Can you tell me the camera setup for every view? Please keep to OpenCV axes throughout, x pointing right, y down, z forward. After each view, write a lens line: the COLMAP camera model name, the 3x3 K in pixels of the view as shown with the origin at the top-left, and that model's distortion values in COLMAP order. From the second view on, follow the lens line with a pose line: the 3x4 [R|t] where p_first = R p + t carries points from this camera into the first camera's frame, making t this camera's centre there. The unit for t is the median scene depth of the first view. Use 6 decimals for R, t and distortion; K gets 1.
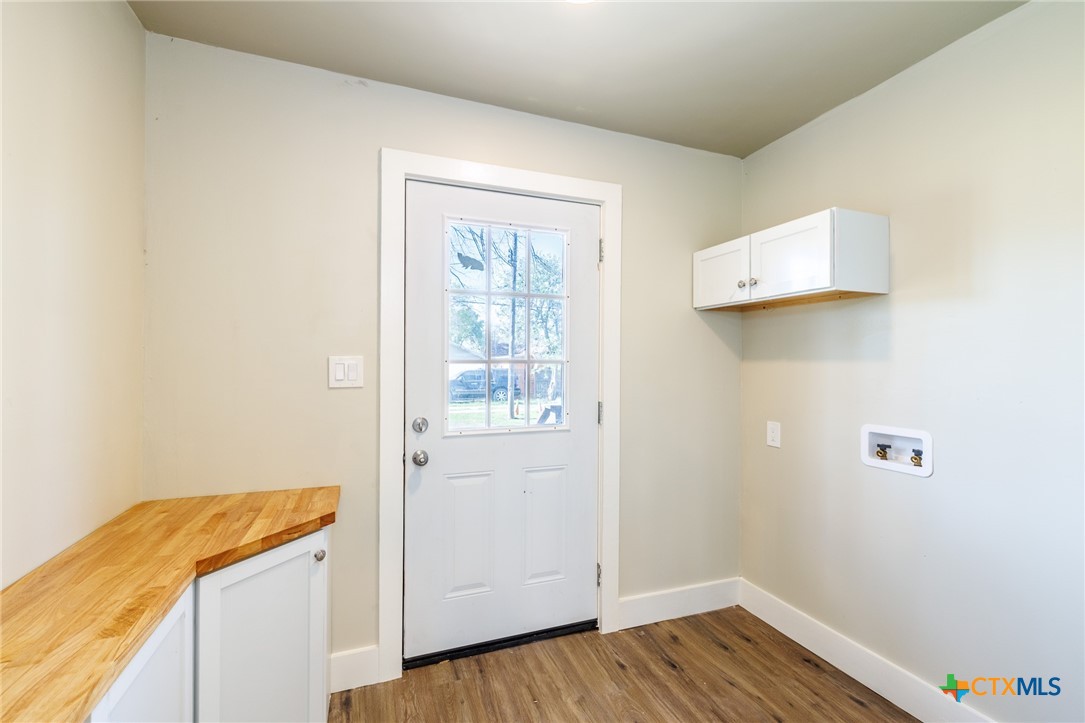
lens RADIAL K [[466.0, 0, 535.9], [0, 466.0, 360.8], [0, 0, 1]] dist [0.000862, -0.000024]
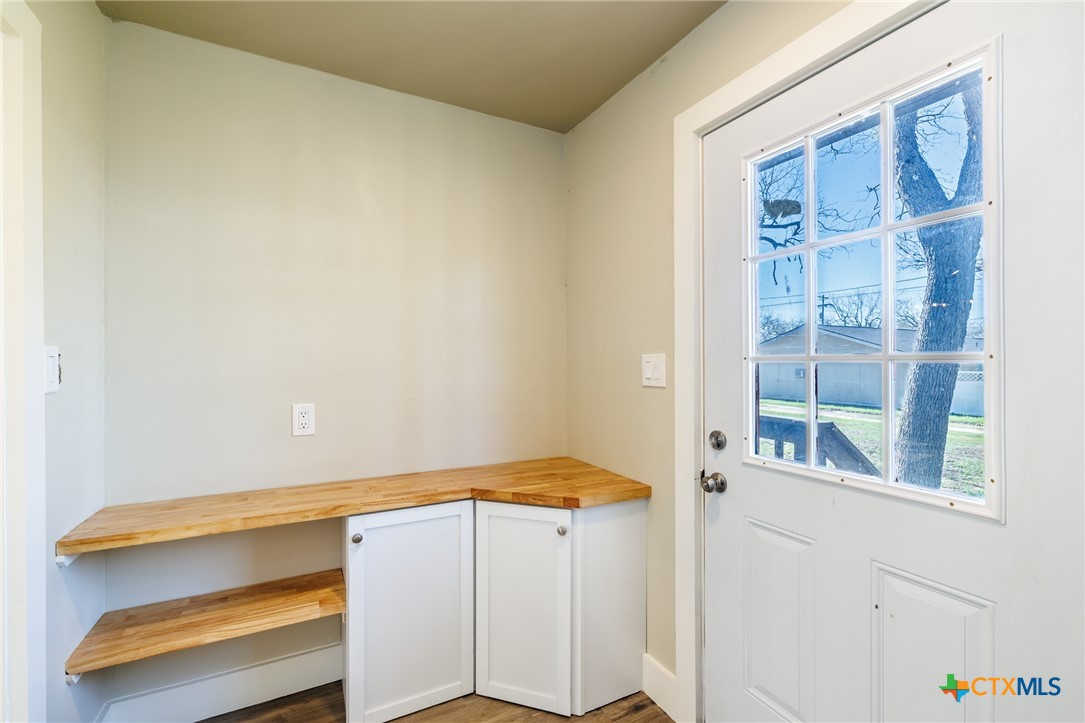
lens RADIAL K [[466.0, 0, 535.9], [0, 466.0, 360.8], [0, 0, 1]] dist [0.000862, -0.000024]
pose [[0.109602, -0.006236, -0.993956, 0.532618], [0.001095, 0.999980, -0.006153, 0.009453], [0.993975, -0.000414, 0.109606, 0.658578]]
